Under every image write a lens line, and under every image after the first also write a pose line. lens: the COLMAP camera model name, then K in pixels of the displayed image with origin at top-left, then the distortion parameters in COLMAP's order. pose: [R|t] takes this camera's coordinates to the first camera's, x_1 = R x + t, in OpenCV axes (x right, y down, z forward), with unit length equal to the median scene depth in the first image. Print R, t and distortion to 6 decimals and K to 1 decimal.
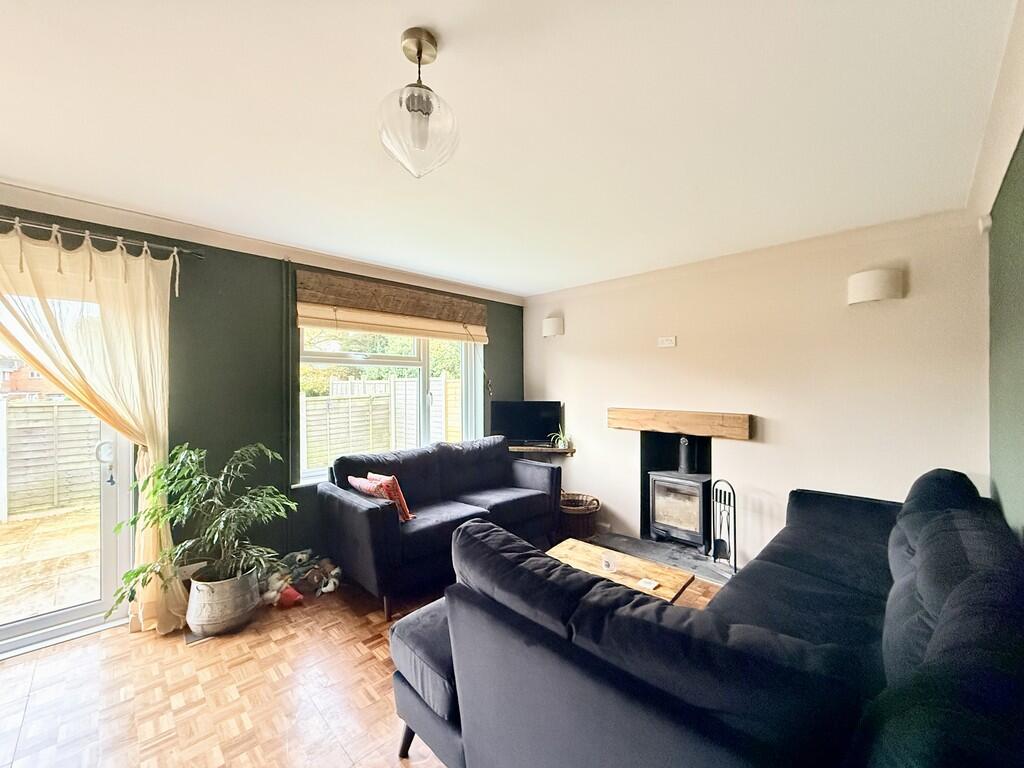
lens RADIAL K [[411.2, 0, 508.6], [0, 411.2, 386.9], [0, 0, 1]] dist [-0.001250, -0.000048]
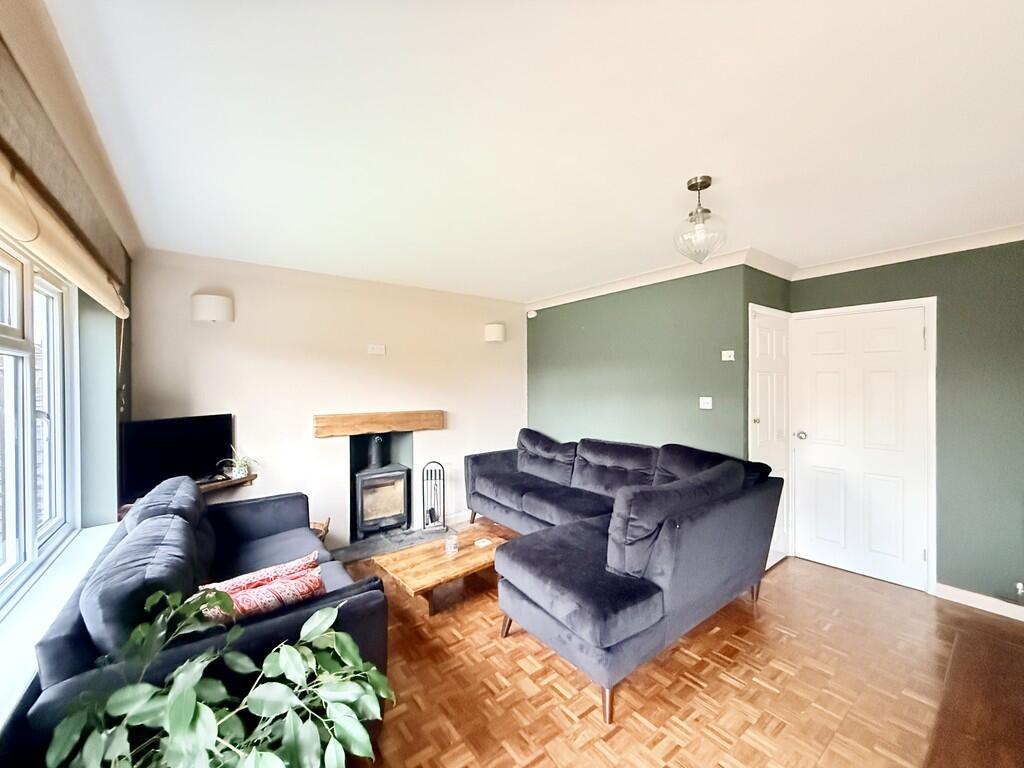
lens RADIAL K [[411.2, 0, 511.8], [0, 411.2, 383.2], [0, 0, 1]] dist [-0.001250, -0.000048]
pose [[0.138116, 0.000416, 0.990416, -0.443291], [0.007688, 0.999969, -0.001492, -0.011504], [-0.990386, 0.007820, 0.138109, 0.342067]]
